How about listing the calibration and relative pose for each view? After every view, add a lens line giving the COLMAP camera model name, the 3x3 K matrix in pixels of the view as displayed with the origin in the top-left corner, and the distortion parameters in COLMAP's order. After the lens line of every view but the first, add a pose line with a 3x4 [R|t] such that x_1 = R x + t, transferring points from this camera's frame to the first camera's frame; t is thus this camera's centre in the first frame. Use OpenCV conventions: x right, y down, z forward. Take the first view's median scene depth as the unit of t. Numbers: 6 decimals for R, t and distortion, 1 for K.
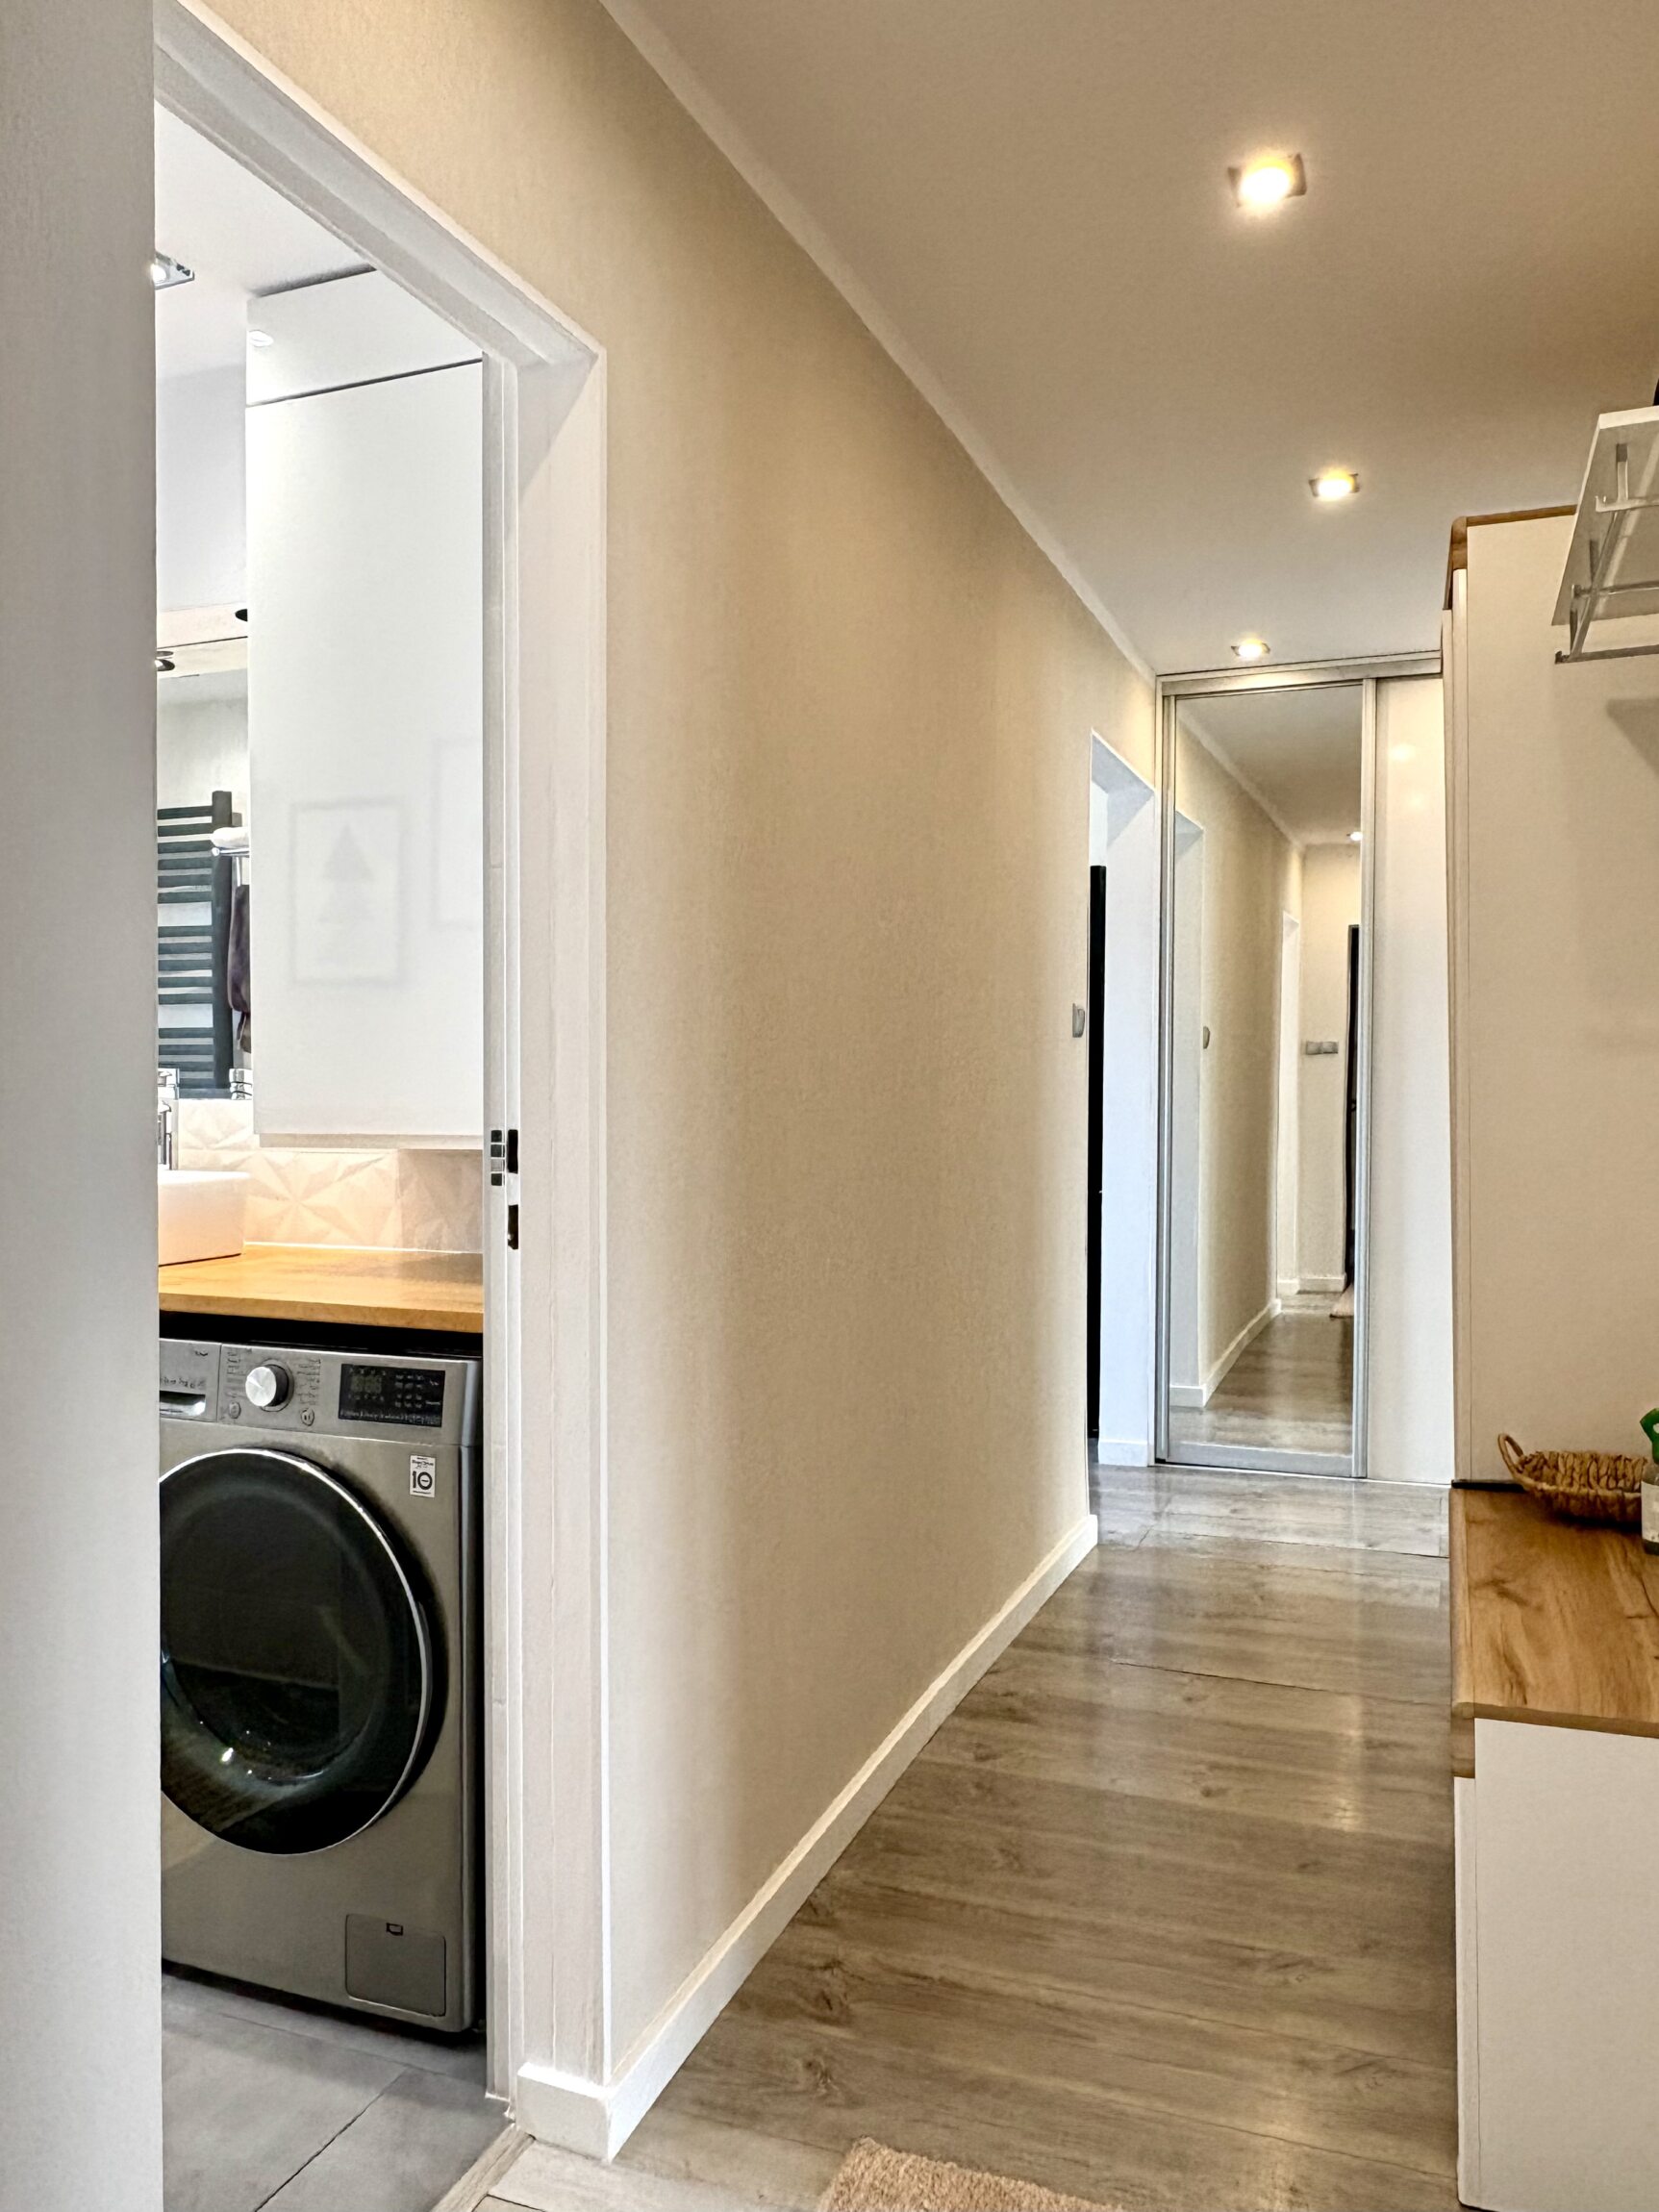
lens RADIAL K [[1513.0, 0, 828.5], [0, 1513.0, 1097.1], [0, 0, 1]] dist [0.010981, 0.010234]
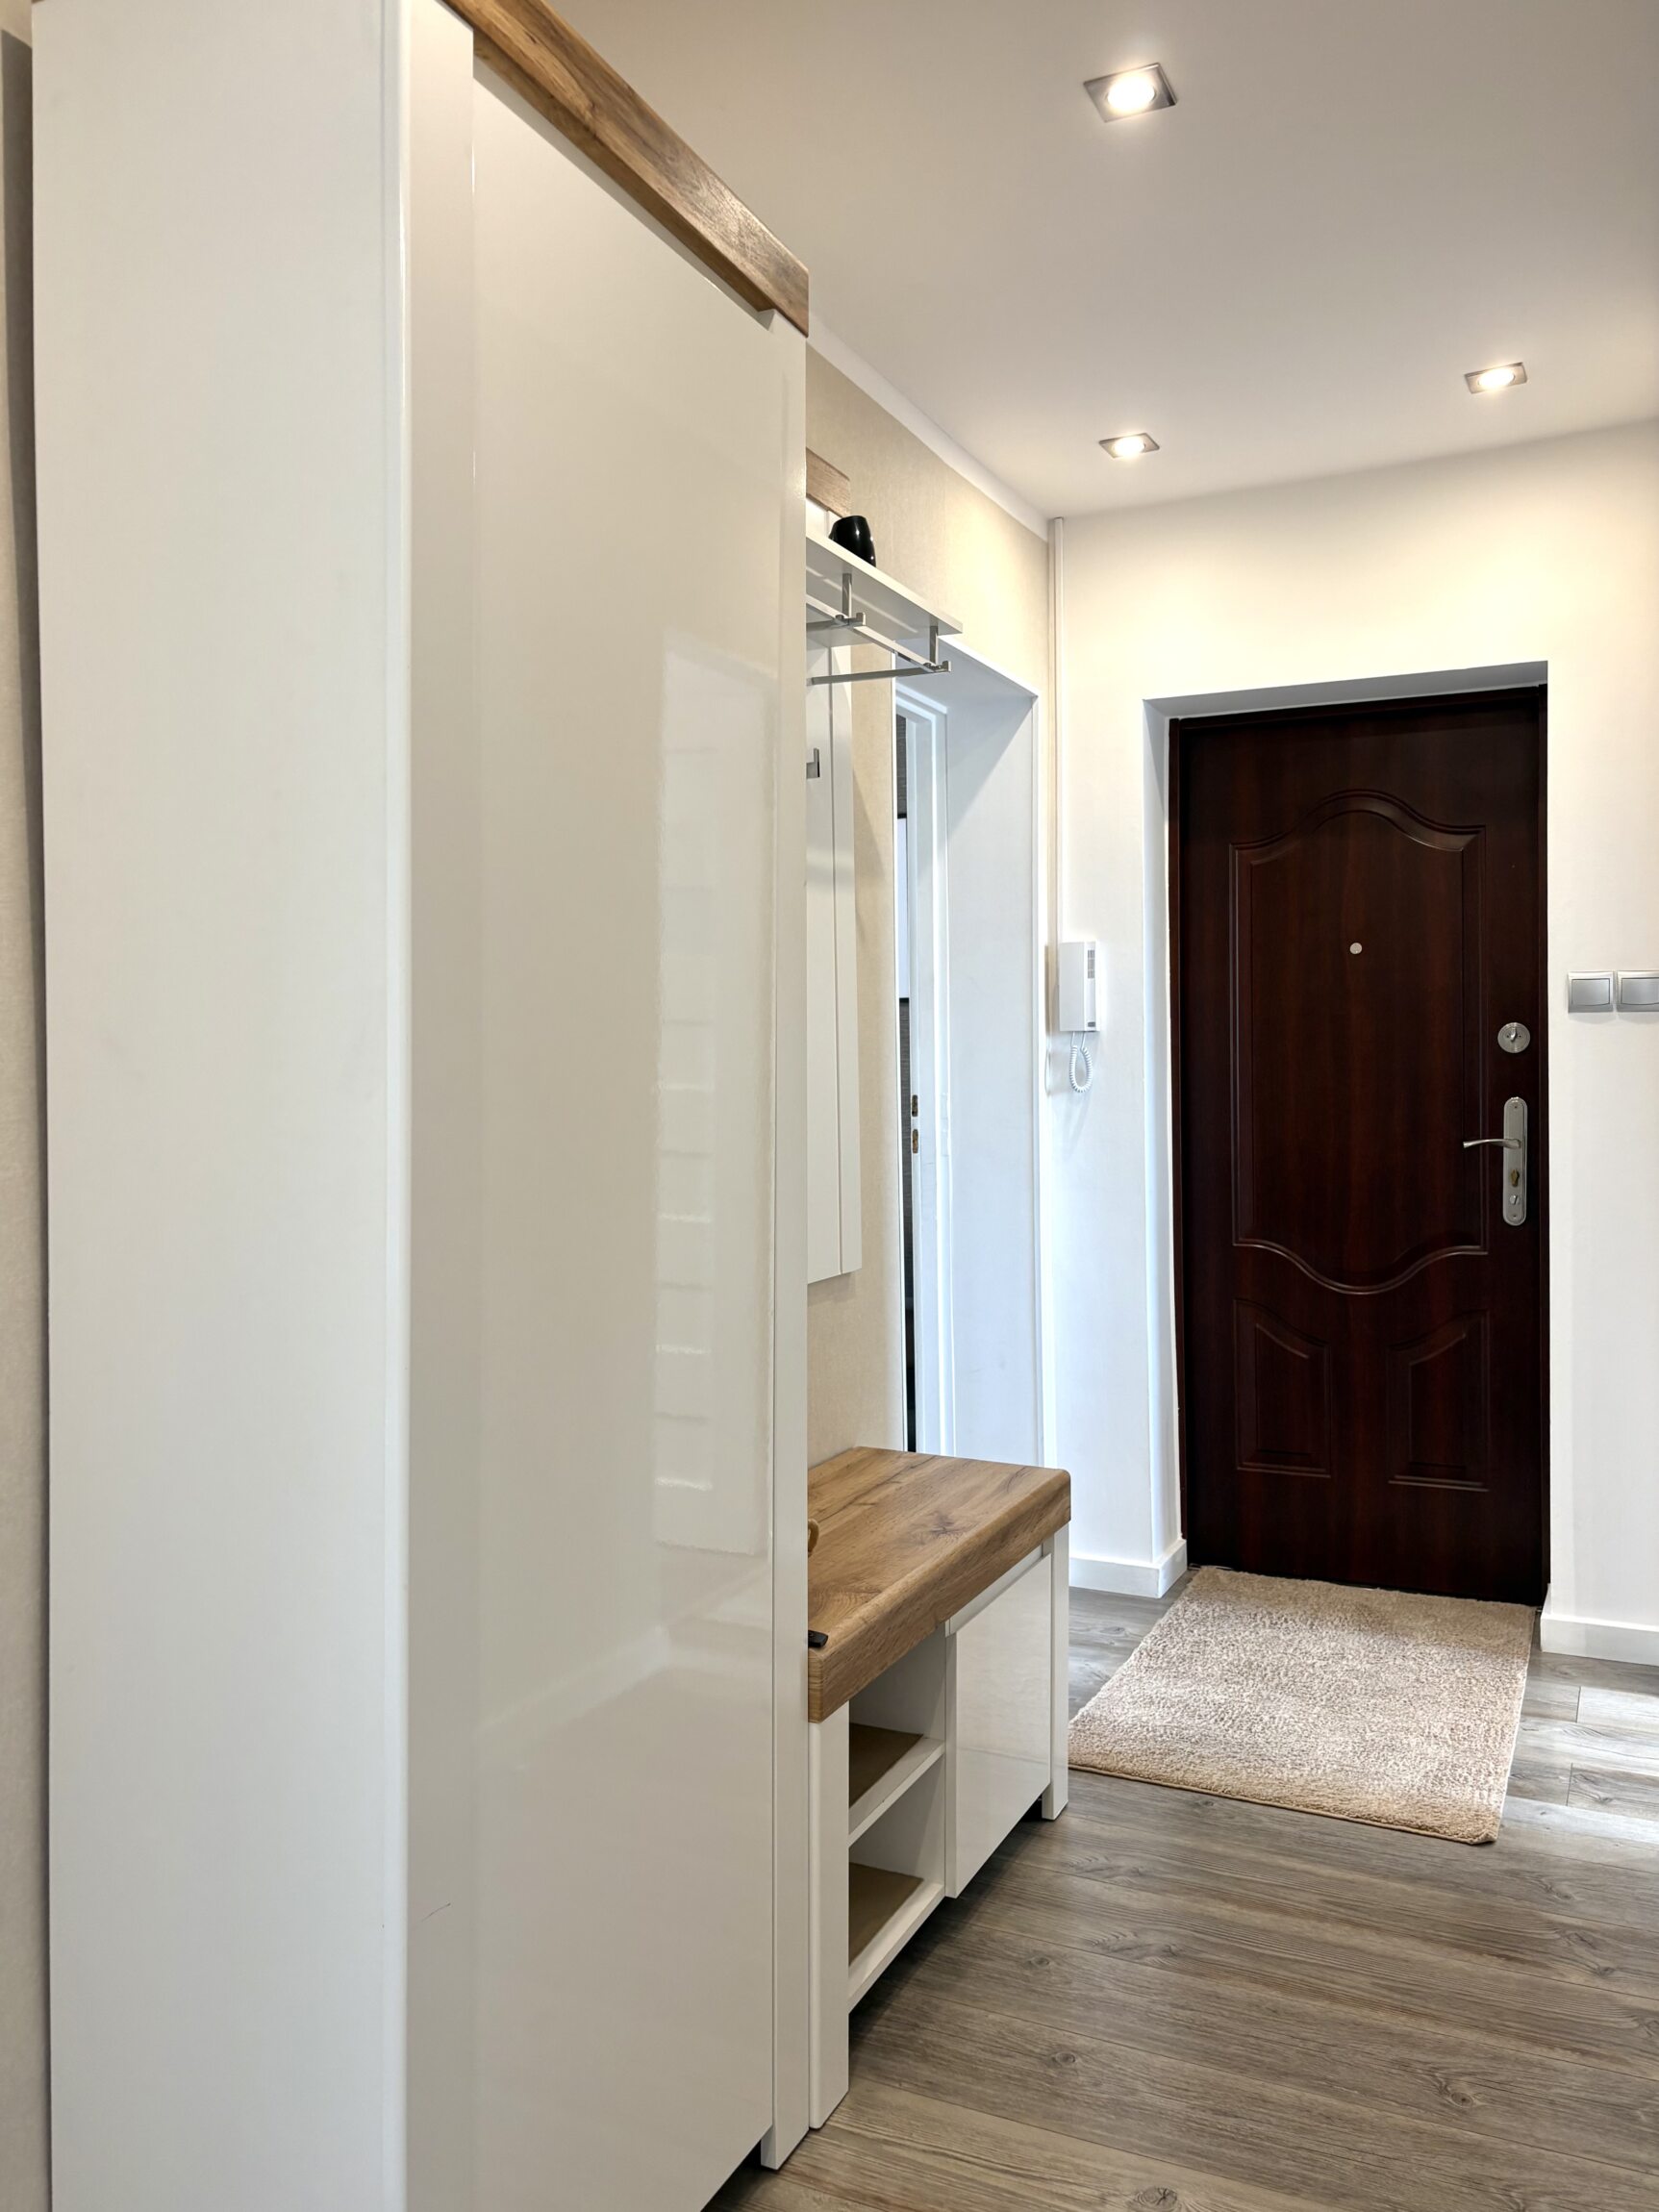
lens RADIAL K [[1680.6, 0, 833.0], [0, 1680.6, 1096.1], [0, 0, 1]] dist [0.002630, -0.015057]
pose [[-0.997891, 0.002809, 0.064849, 0.373761], [0.005657, 0.999025, 0.043776, -0.031360], [-0.064663, 0.044051, -0.996934, 1.842931]]
